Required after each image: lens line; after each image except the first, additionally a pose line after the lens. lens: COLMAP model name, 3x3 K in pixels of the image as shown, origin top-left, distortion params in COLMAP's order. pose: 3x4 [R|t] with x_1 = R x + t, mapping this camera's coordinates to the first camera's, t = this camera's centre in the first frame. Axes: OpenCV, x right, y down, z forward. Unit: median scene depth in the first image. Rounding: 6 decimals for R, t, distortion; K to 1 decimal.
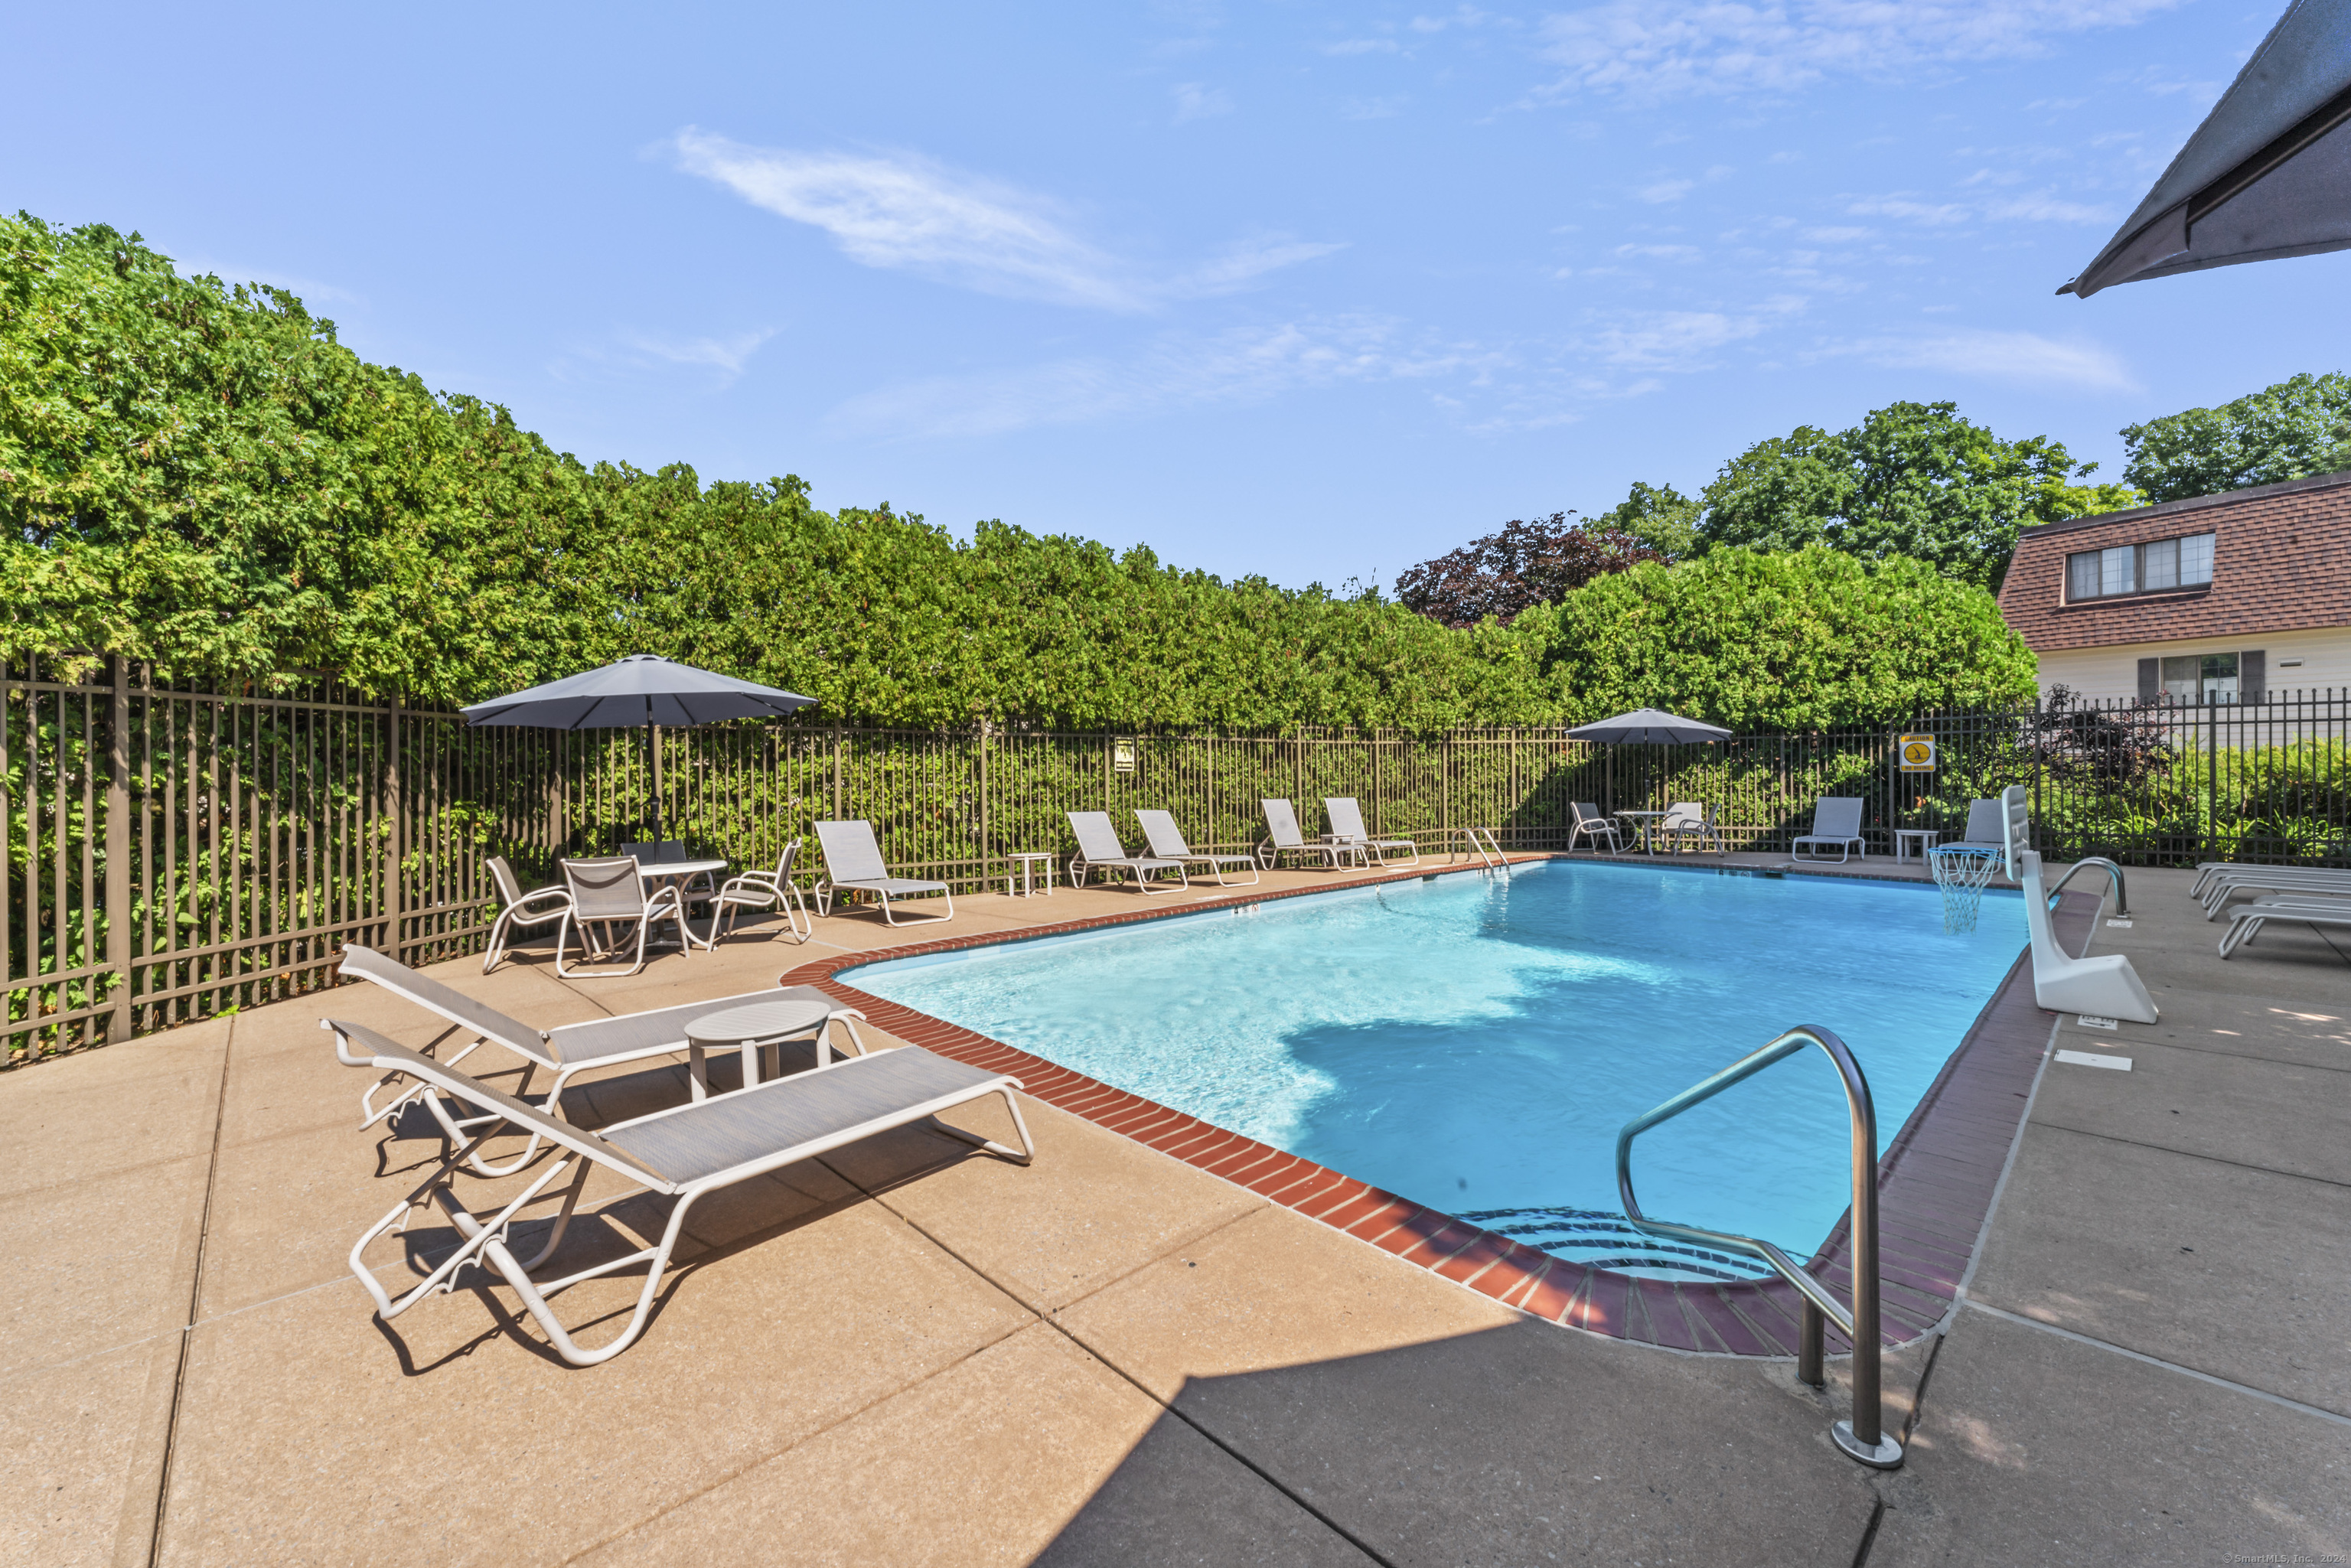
lens RADIAL K [[946.5, 0, 1186.4], [0, 946.5, 764.5], [0, 0, 1]] dist [-0.001551, -0.000199]
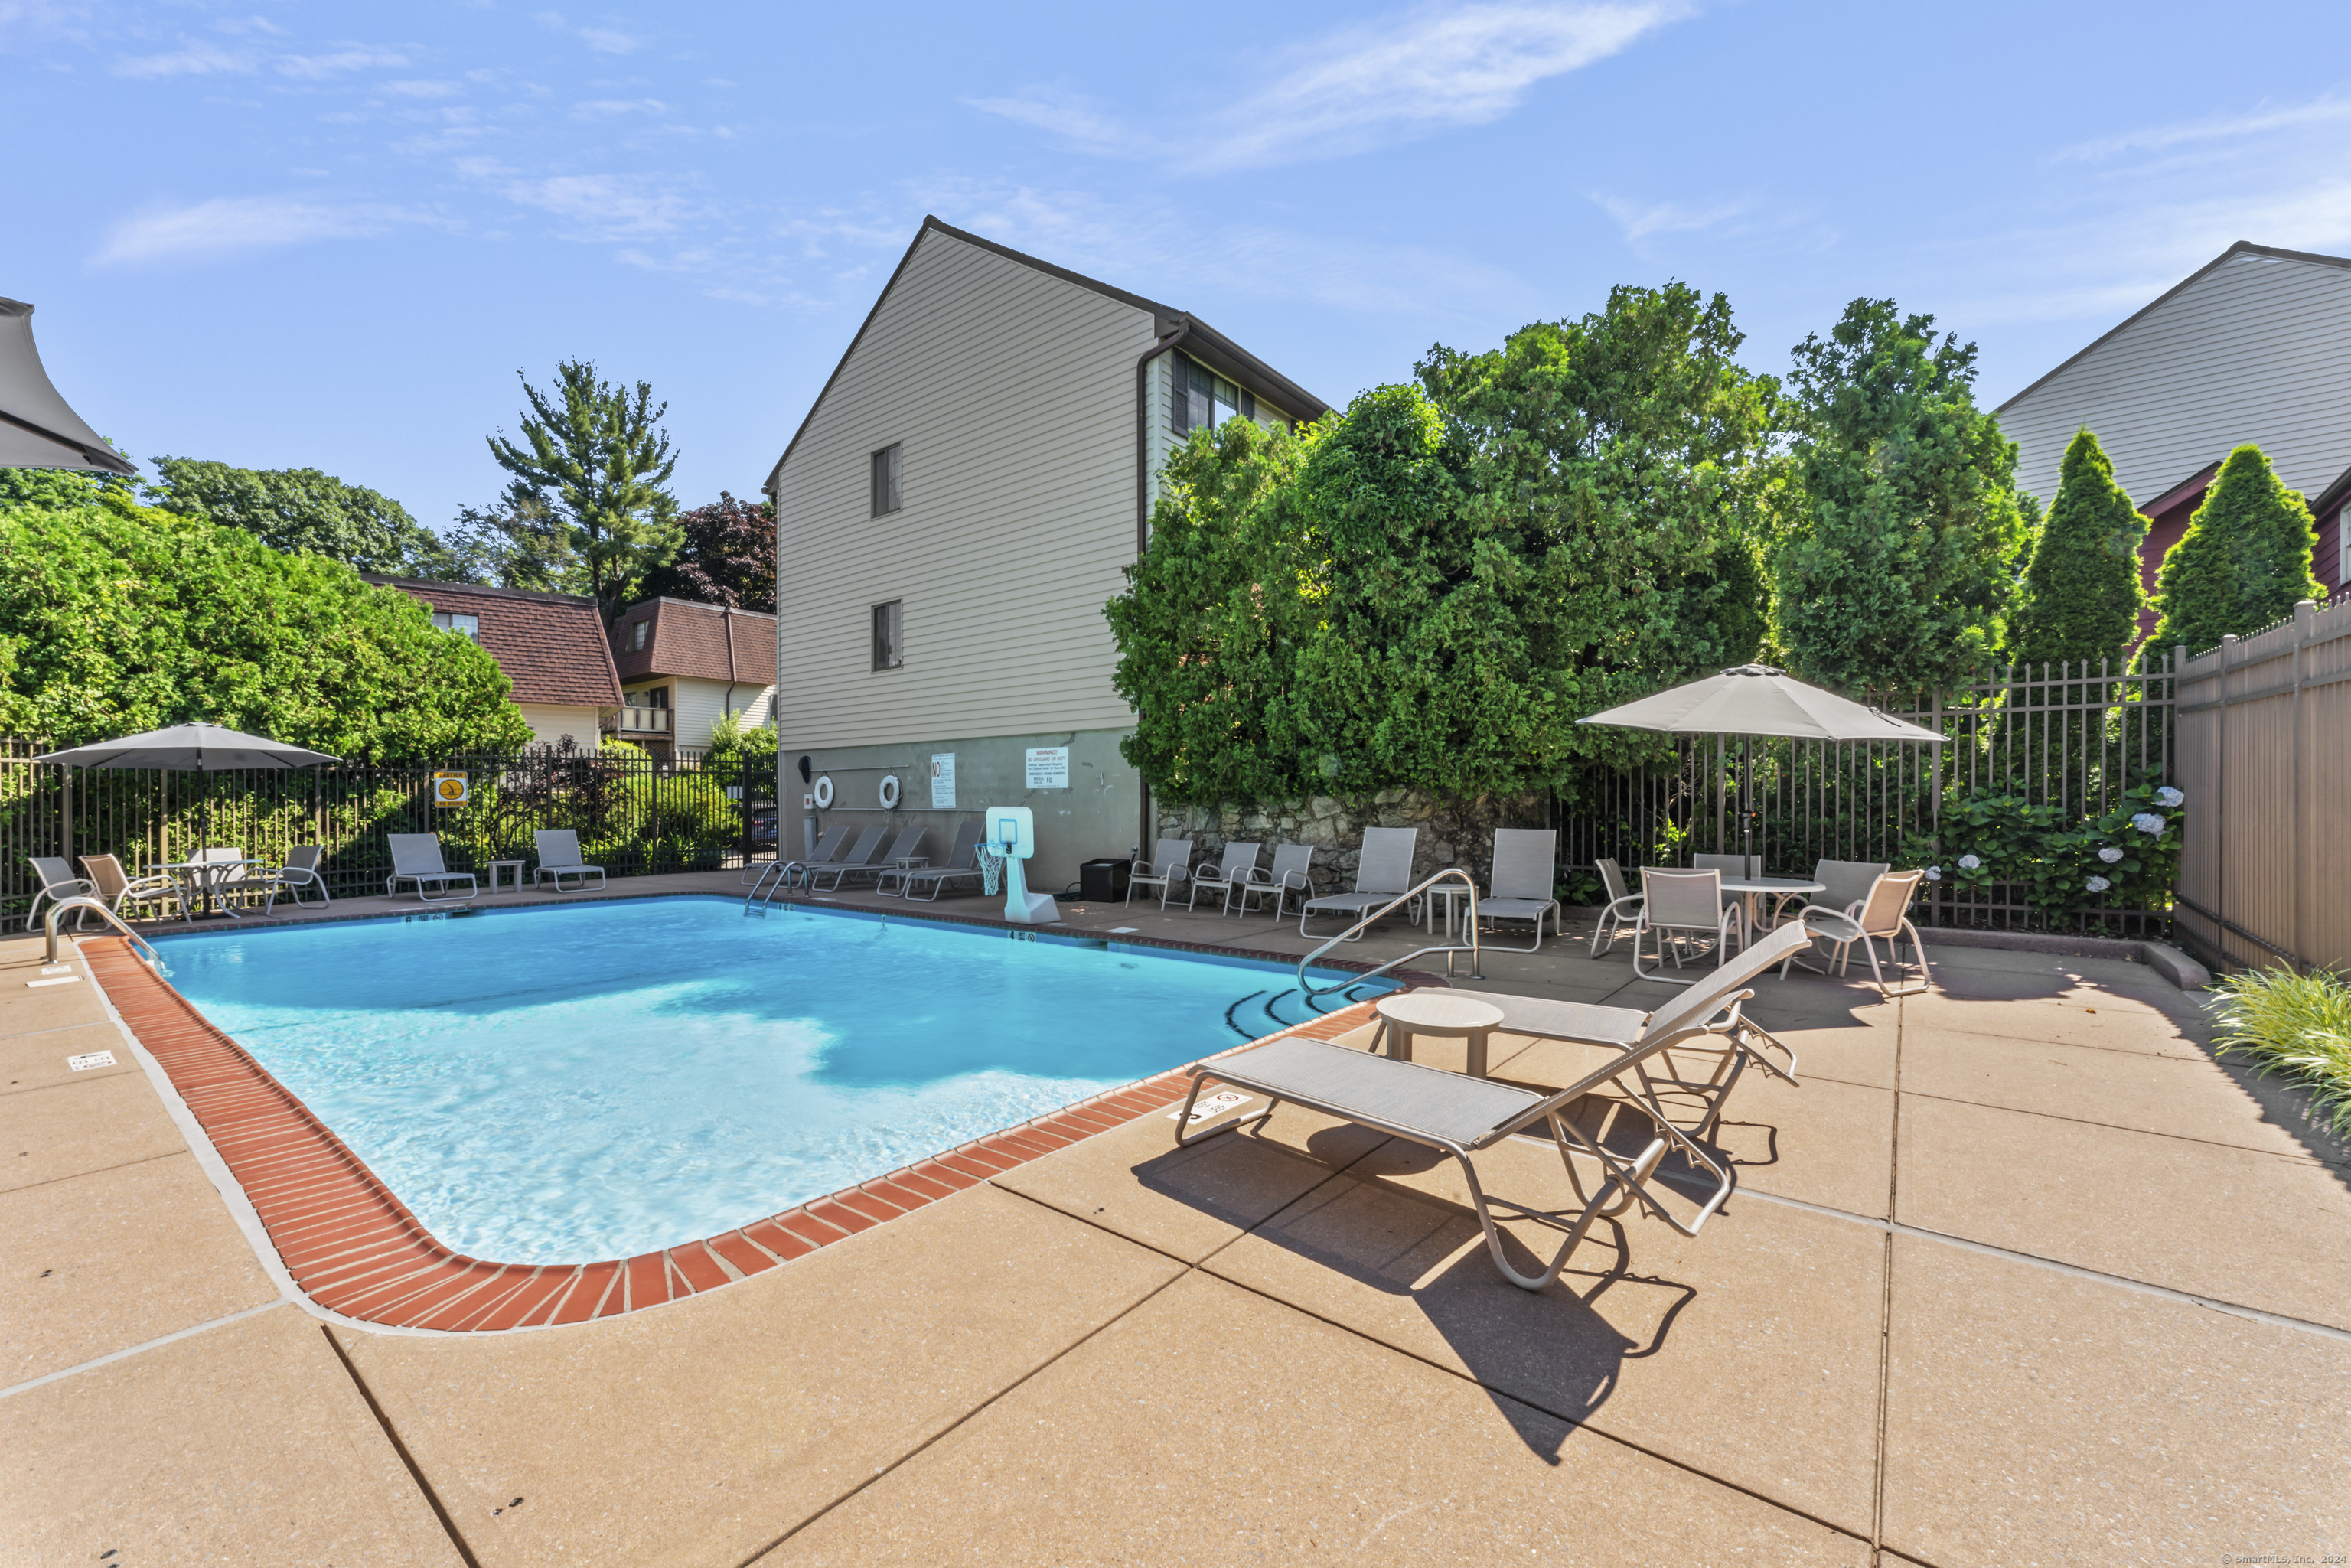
lens RADIAL K [[946.5, 0, 1182.1], [0, 946.5, 799.1], [0, 0, 1]] dist [-0.001551, -0.000199]
pose [[-0.144743, 0.007159, 0.989443, -0.350322], [0.003328, 0.999972, -0.006748, 0.008127], [-0.989464, 0.002316, -0.144763, 0.341730]]
